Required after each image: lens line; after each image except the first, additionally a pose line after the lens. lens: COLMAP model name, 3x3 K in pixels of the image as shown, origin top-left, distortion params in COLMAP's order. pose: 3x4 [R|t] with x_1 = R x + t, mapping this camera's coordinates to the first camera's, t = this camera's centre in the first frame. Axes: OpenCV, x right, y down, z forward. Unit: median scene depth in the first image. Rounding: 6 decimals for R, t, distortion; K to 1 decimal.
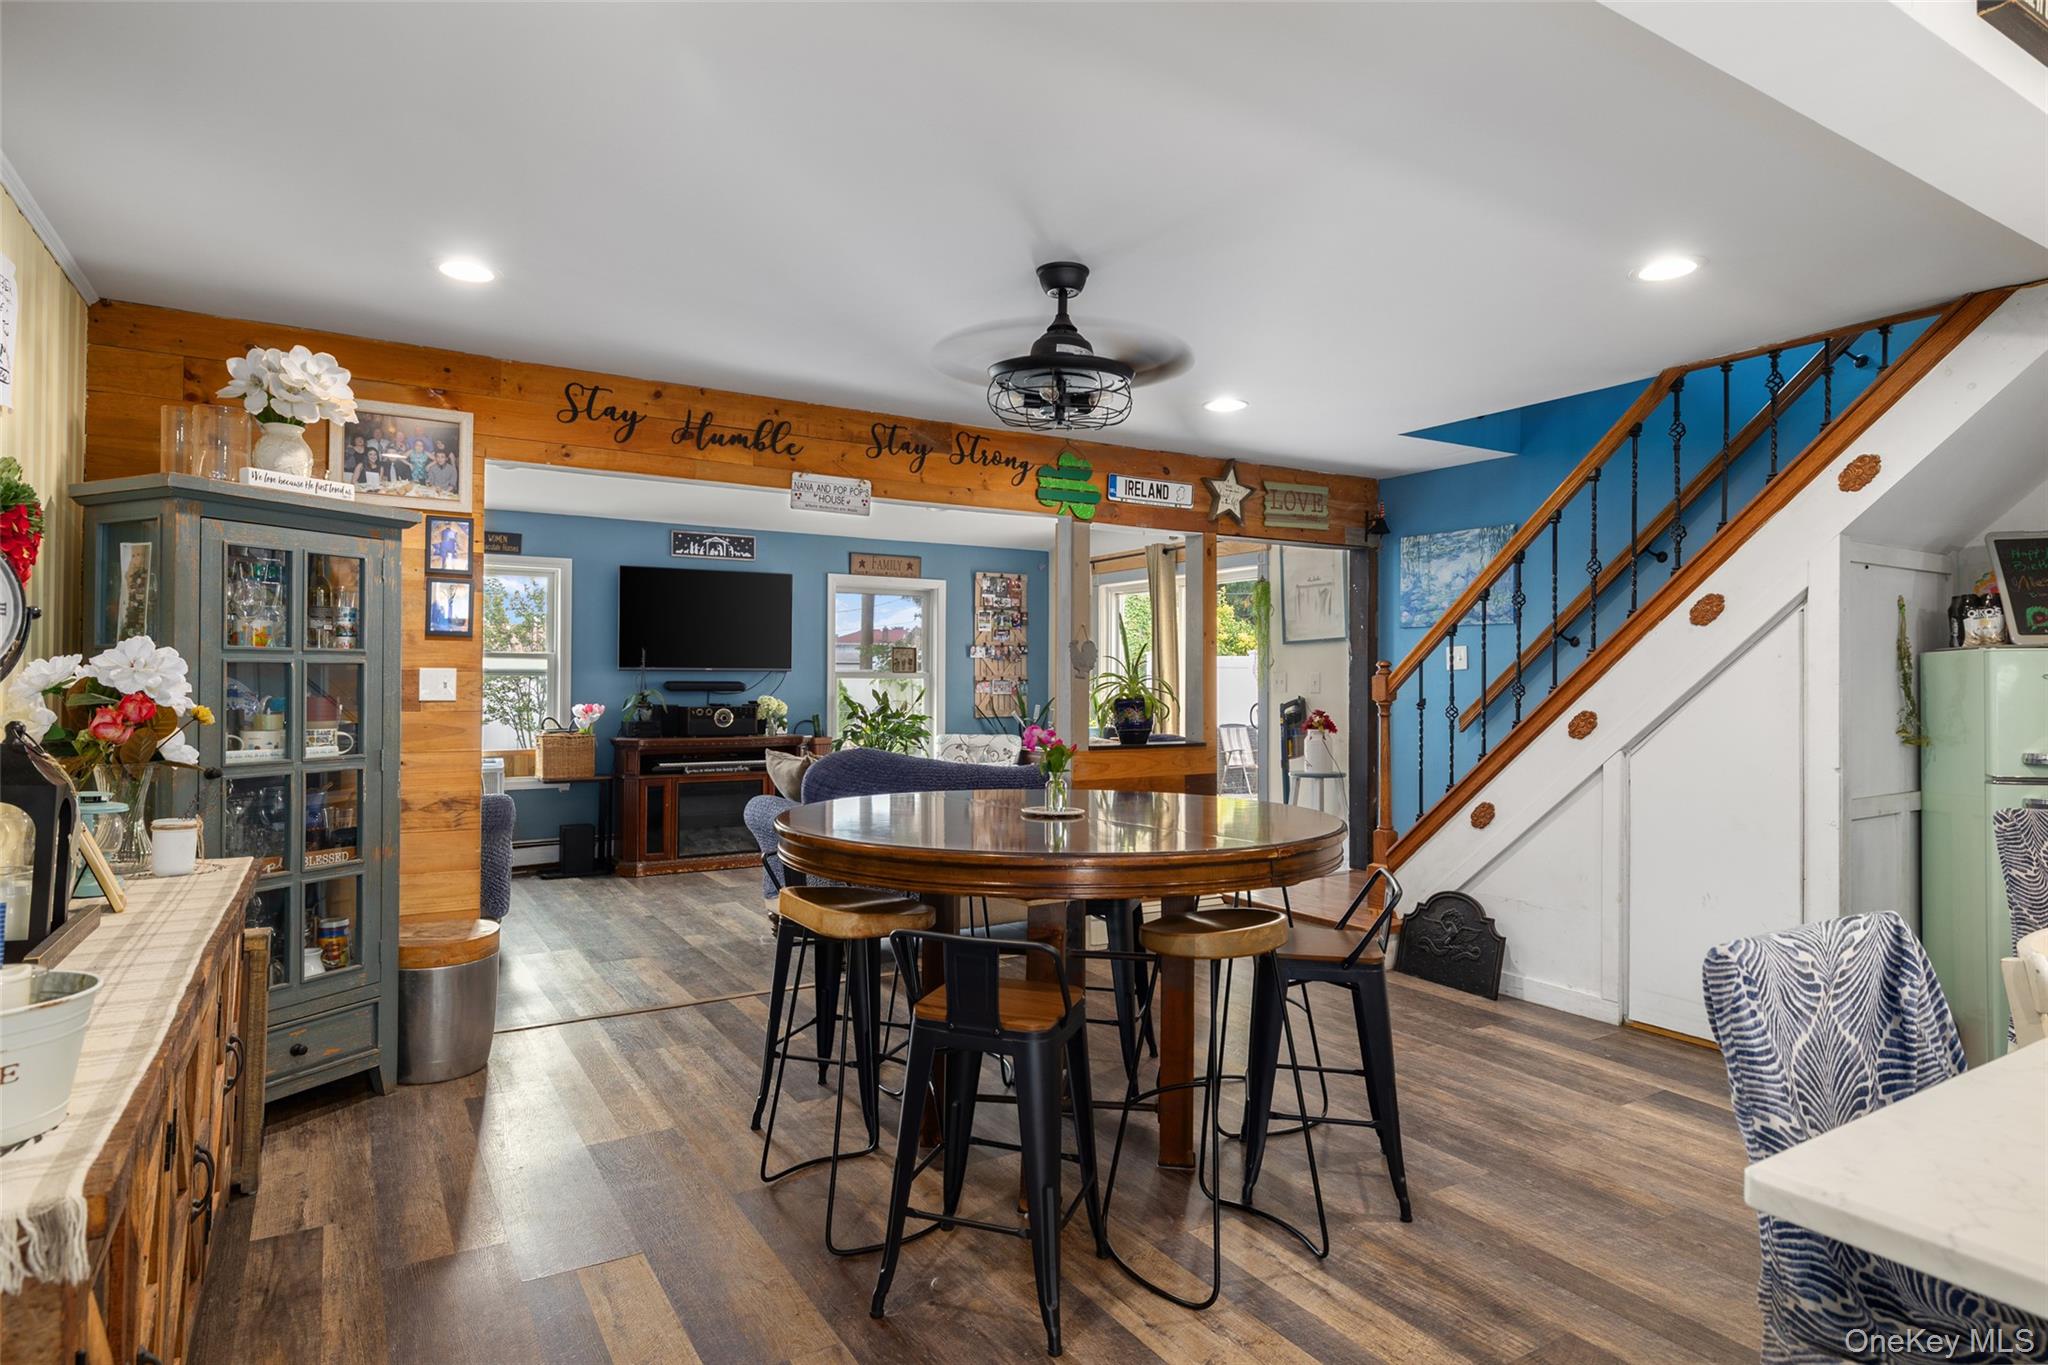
lens RADIAL K [[1122.5, 0, 1024.0], [0, 1122.5, 682.5], [0, 0, 1]] dist [0.002669, 0.000036]
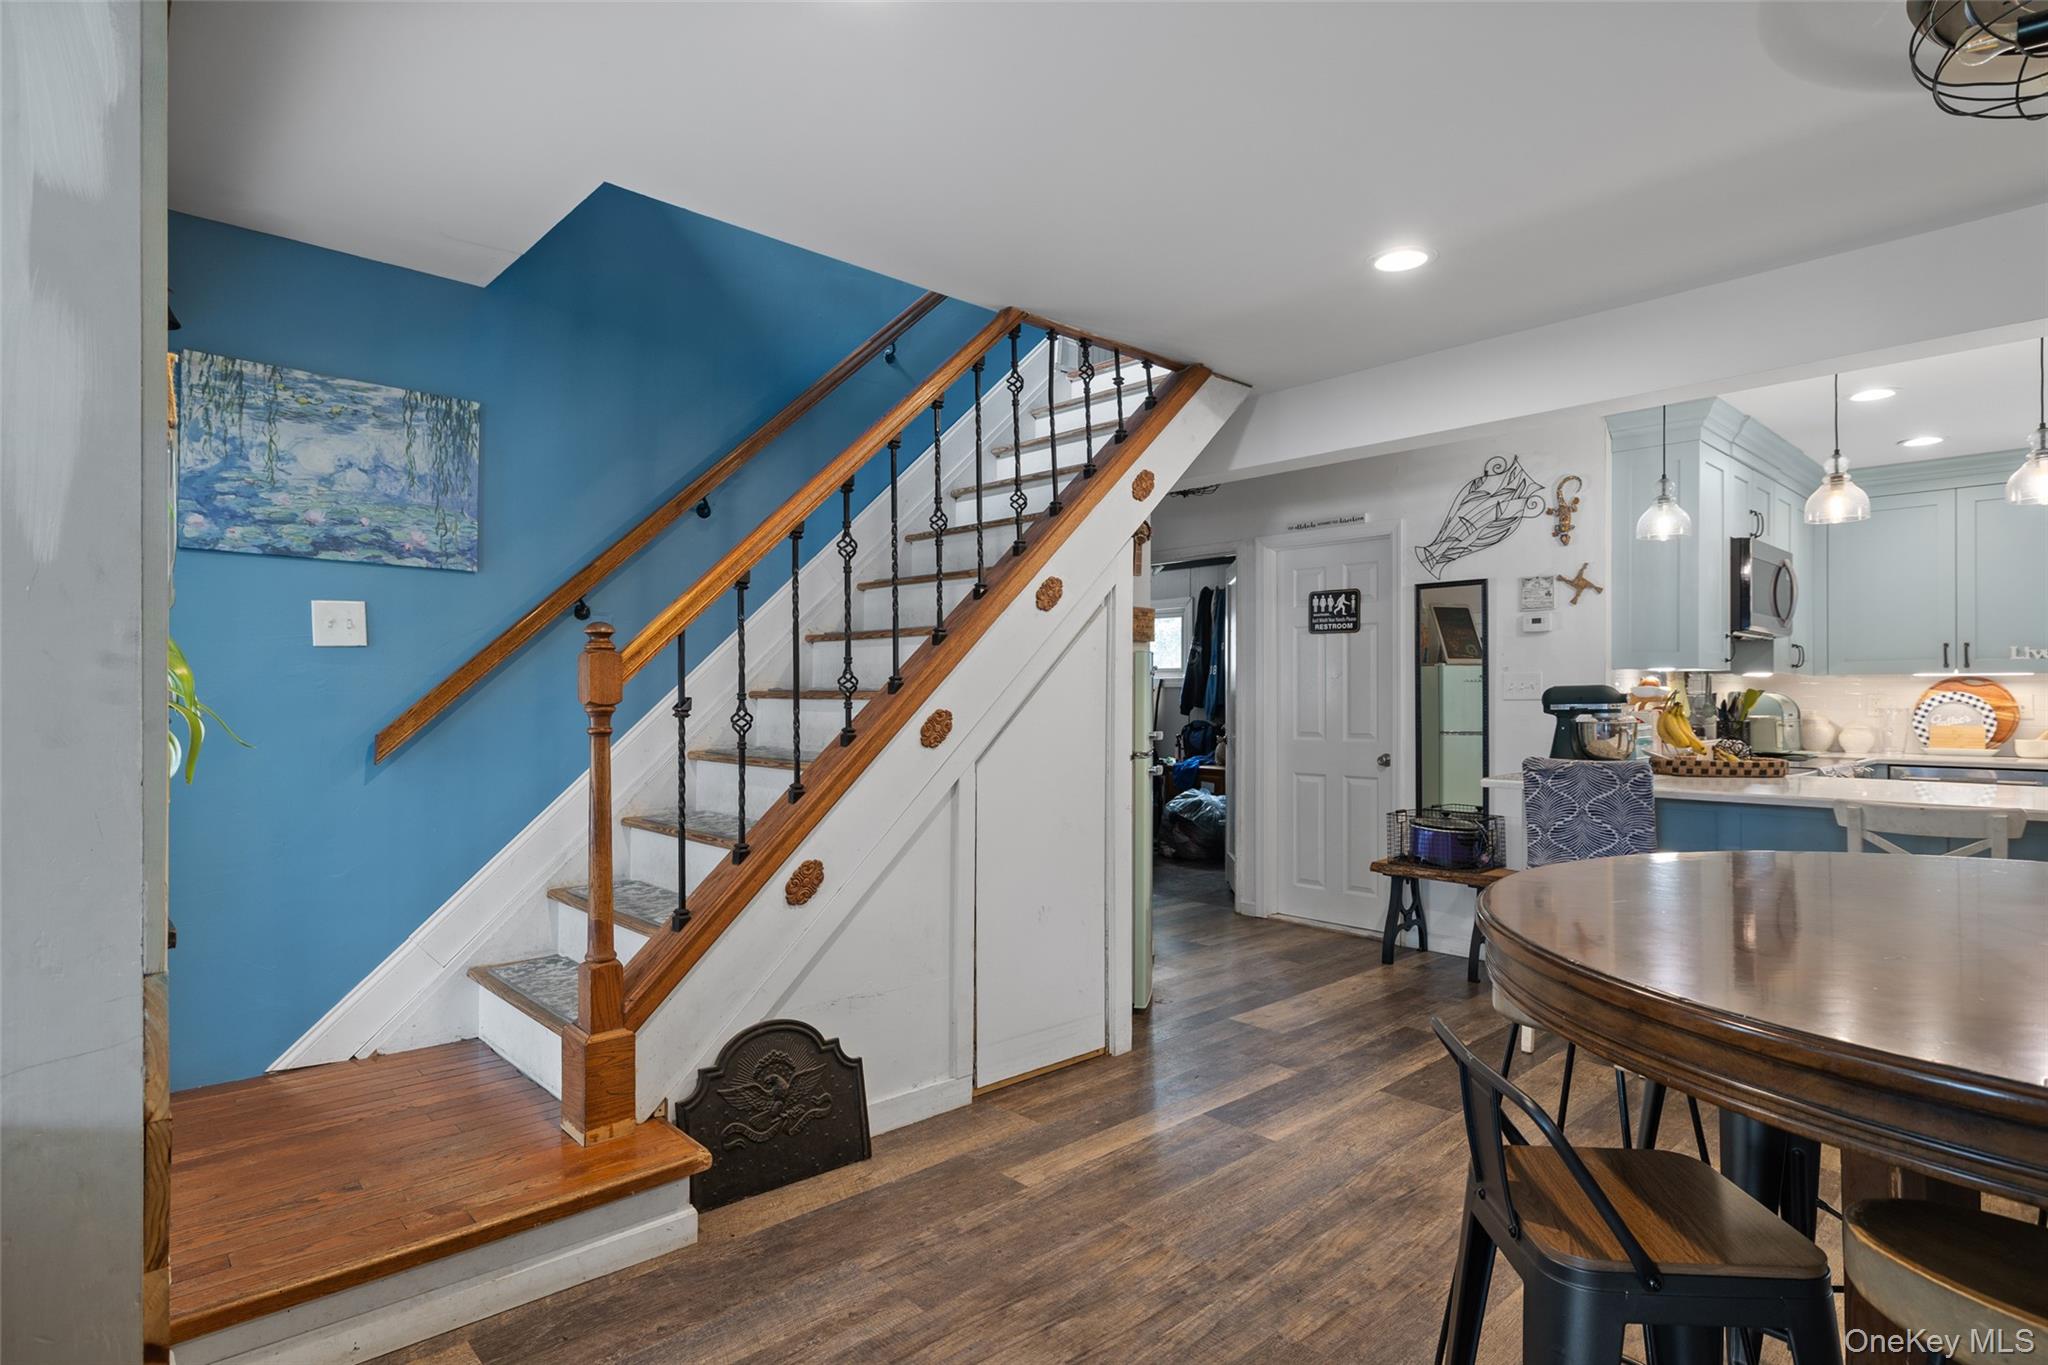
lens RADIAL K [[1069.6, 0, 1024.0], [0, 1069.6, 682.5], [0, 0, 1]] dist [-0.000854, 0.000144]
pose [[-0.188880, 0.000686, 0.982000, -0.144191], [-0.003414, 0.999993, -0.001355, 0.004767], [-0.981994, -0.003609, -0.188876, 0.708960]]
